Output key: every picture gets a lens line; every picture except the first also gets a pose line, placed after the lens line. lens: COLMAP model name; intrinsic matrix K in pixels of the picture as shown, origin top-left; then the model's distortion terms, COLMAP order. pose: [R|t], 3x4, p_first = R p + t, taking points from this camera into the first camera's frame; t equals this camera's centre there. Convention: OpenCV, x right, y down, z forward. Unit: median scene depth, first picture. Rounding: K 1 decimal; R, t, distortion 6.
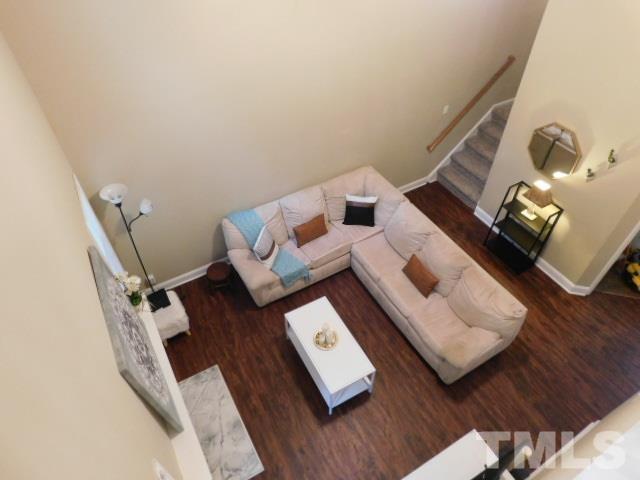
lens RADIAL K [[423.2, 0, 320.0], [0, 423.2, 240.0], [0, 0, 1]] dist [-0.054761, 0.001224]
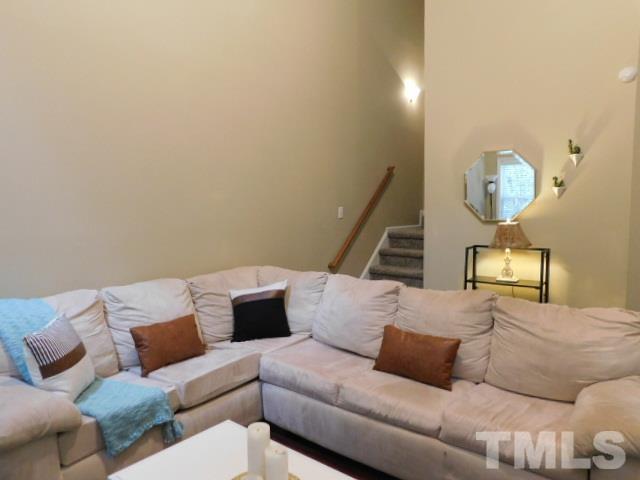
lens RADIAL K [[439.0, 0, 317.6], [0, 439.0, 238.4], [0, 0, 1]] dist [-0.036254, -0.000772]
pose [[0.927763, -0.026202, 0.372248, -0.048020], [0.274768, 0.722939, -0.633926, 0.255016], [-0.252503, 0.690415, 0.677916, 0.551340]]
